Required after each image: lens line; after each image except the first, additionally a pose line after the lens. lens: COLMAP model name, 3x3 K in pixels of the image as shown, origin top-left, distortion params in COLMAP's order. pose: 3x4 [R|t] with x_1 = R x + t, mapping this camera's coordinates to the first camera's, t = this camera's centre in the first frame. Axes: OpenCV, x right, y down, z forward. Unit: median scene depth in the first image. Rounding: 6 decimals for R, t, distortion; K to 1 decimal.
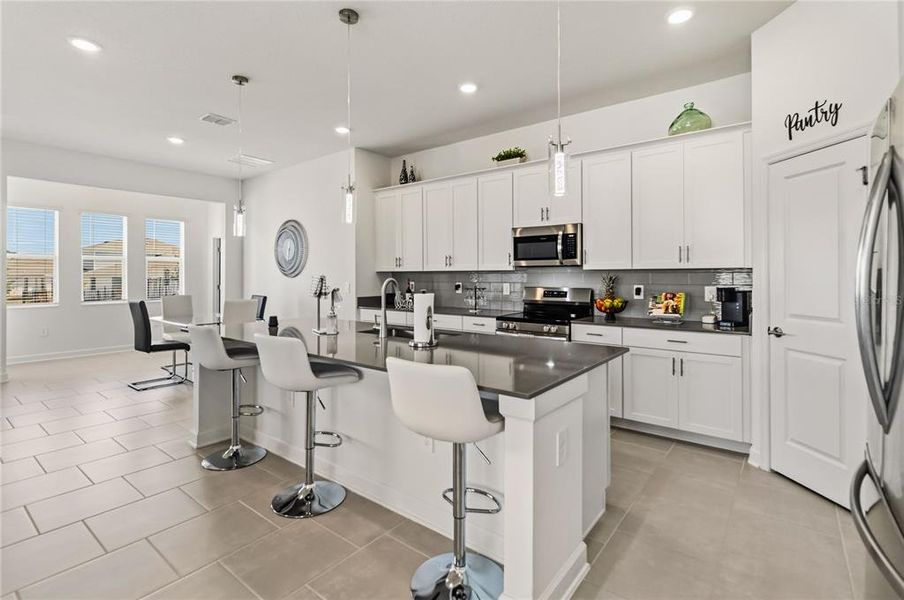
lens RADIAL K [[429.1, 0, 454.1], [0, 429.1, 268.0], [0, 0, 1]] dist [0.000273, 0.000438]
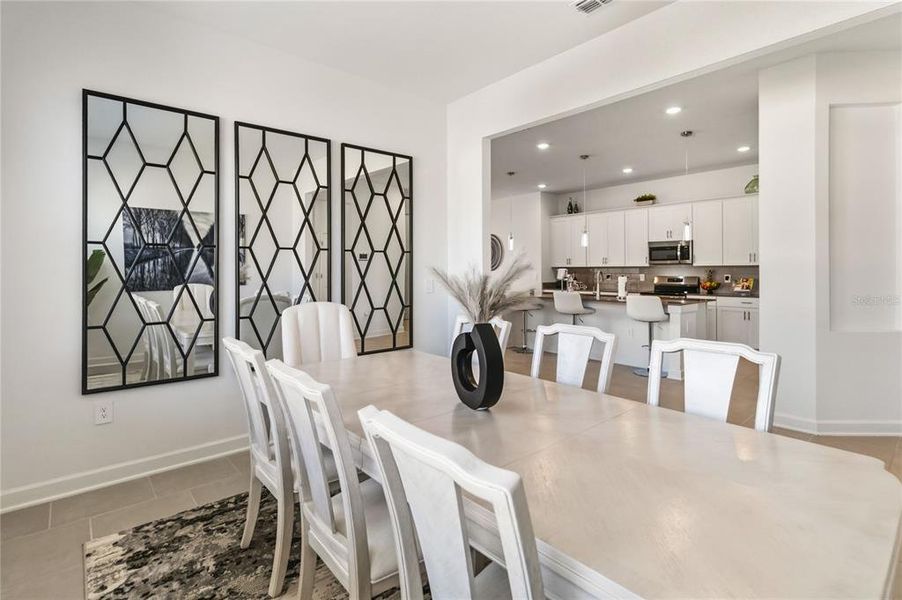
lens RADIAL K [[428.1, 0, 453.1], [0, 428.1, 268.1], [0, 0, 1]] dist [0.000273, 0.000438]
pose [[0.979673, -0.001930, -0.200590, -0.309735], [0.004440, 0.999917, 0.012065, -0.012822], [0.200550, -0.012710, 0.979601, -0.913776]]
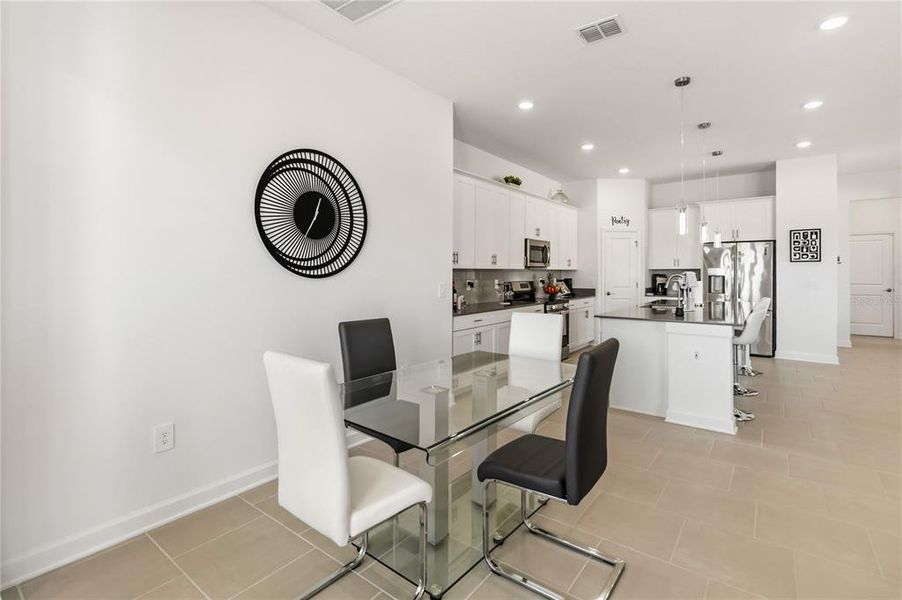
lens RADIAL K [[423.5, 0, 451.8], [0, 423.5, 274.1], [0, 0, 1]] dist [0.001734, 0.000168]
pose [[-0.010769, -0.001443, 0.999941, -1.293111], [-0.014015, 0.999901, 0.001292, 0.023316], [-0.999844, -0.014000, -0.010788, 1.340541]]
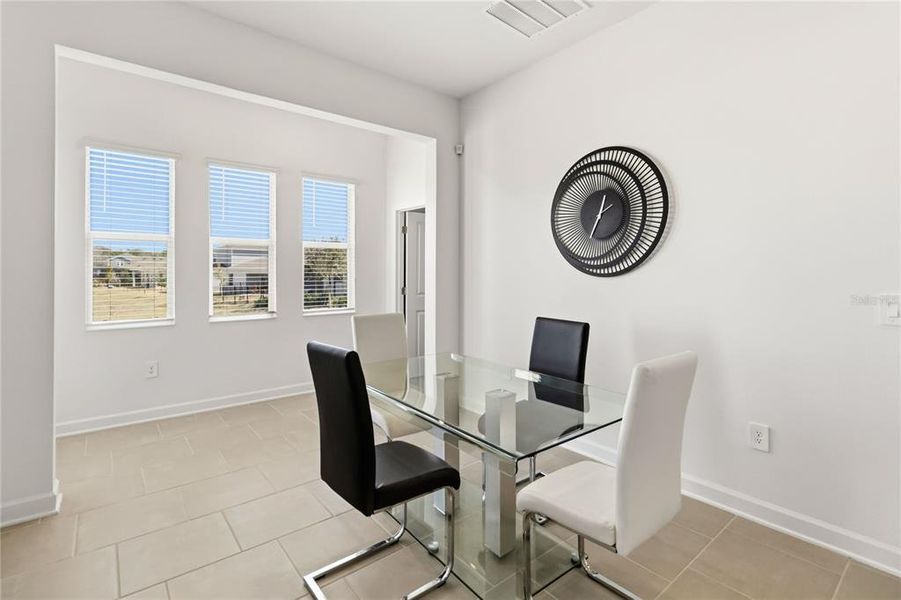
lens RADIAL K [[427.7, 0, 452.6], [0, 427.7, 268.2], [0, 0, 1]] dist [0.000273, 0.000438]
pose [[0.975794, 0.003286, -0.218666, -0.681244], [-0.001946, 0.999978, 0.006342, 0.015498], [0.218682, -0.005763, 0.975779, 0.824435]]
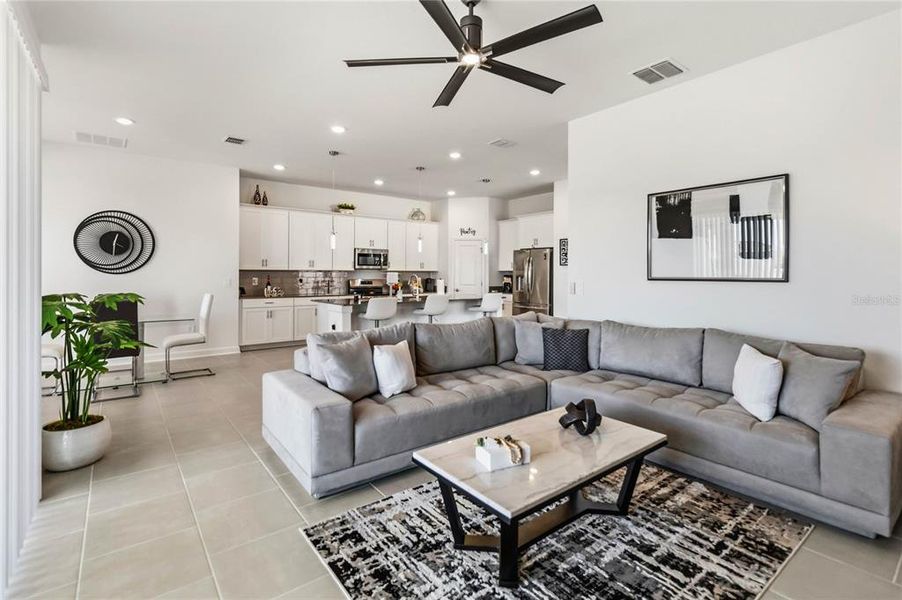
lens RADIAL K [[423.5, 0, 451.8], [0, 423.5, 274.1], [0, 0, 1]] dist [0.001734, 0.000168]
pose [[0.241701, 0.002217, 0.970348, -1.684398], [-0.019370, 0.999809, 0.002540, 0.008815], [-0.970157, -0.019410, 0.241698, 0.143552]]
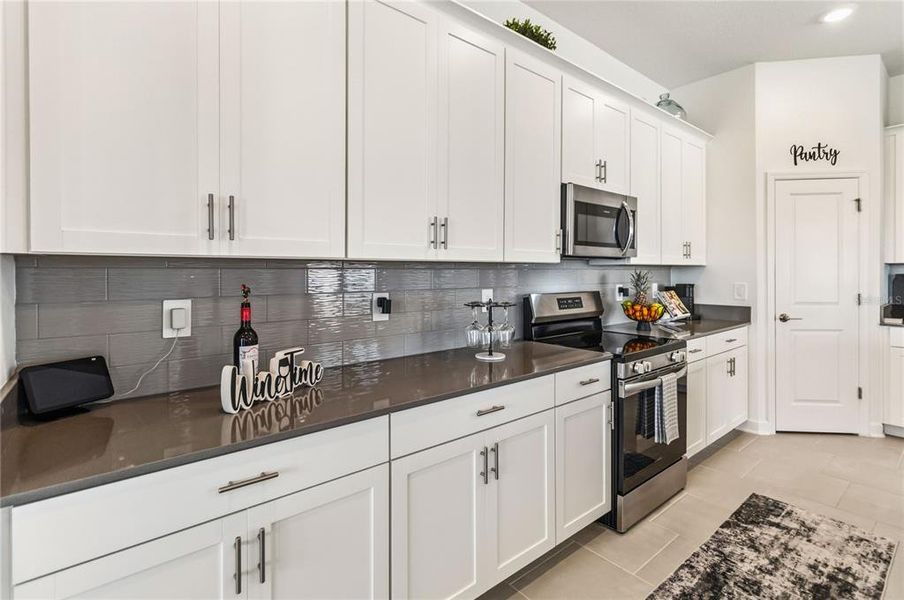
lens RADIAL K [[424.4, 0, 452.8], [0, 424.4, 274.0], [0, 0, 1]] dist [0.001734, 0.000168]
pose [[0.220420, -0.003595, 0.975398, -0.428195], [-0.012604, 0.999899, 0.006534, 0.018107], [-0.975324, -0.013735, 0.220353, 1.091801]]
